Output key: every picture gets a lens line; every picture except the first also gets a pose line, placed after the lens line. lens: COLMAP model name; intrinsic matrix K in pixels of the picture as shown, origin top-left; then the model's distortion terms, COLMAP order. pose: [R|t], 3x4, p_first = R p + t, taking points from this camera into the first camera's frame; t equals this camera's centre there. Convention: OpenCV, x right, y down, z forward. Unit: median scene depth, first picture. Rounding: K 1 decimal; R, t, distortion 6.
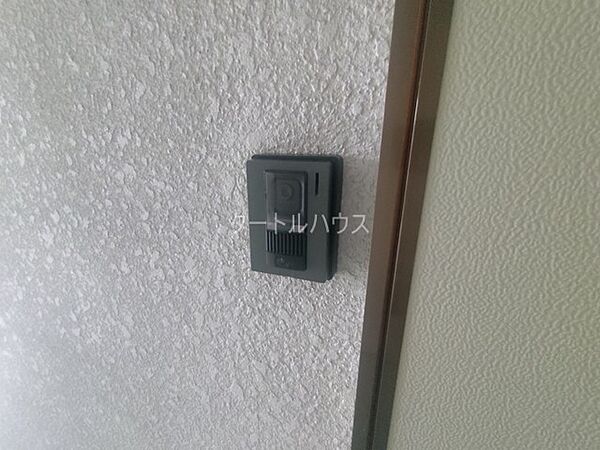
lens RADIAL K [[267.7, 0, 298.9], [0, 267.7, 223.7], [0, 0, 1]] dist [0.000532, -0.000733]
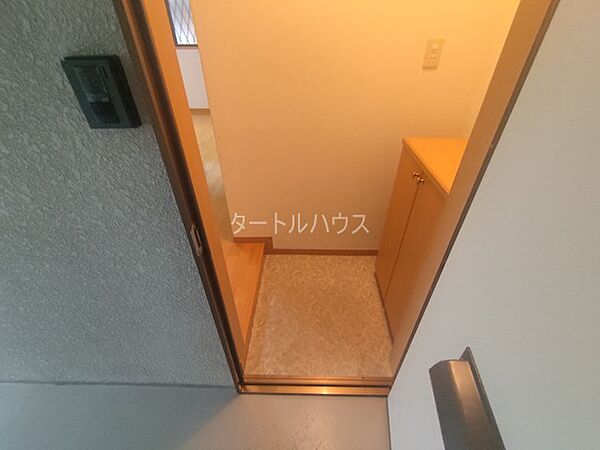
lens RADIAL K [[267.7, 0, 301.1], [0, 267.7, 225.2], [0, 0, 1]] dist [0.000532, -0.000733]
pose [[0.942782, -0.210409, 0.258632, 0.489978], [0.113857, 0.932263, 0.343399, 0.280100], [-0.313367, -0.294303, 0.902877, -1.133621]]
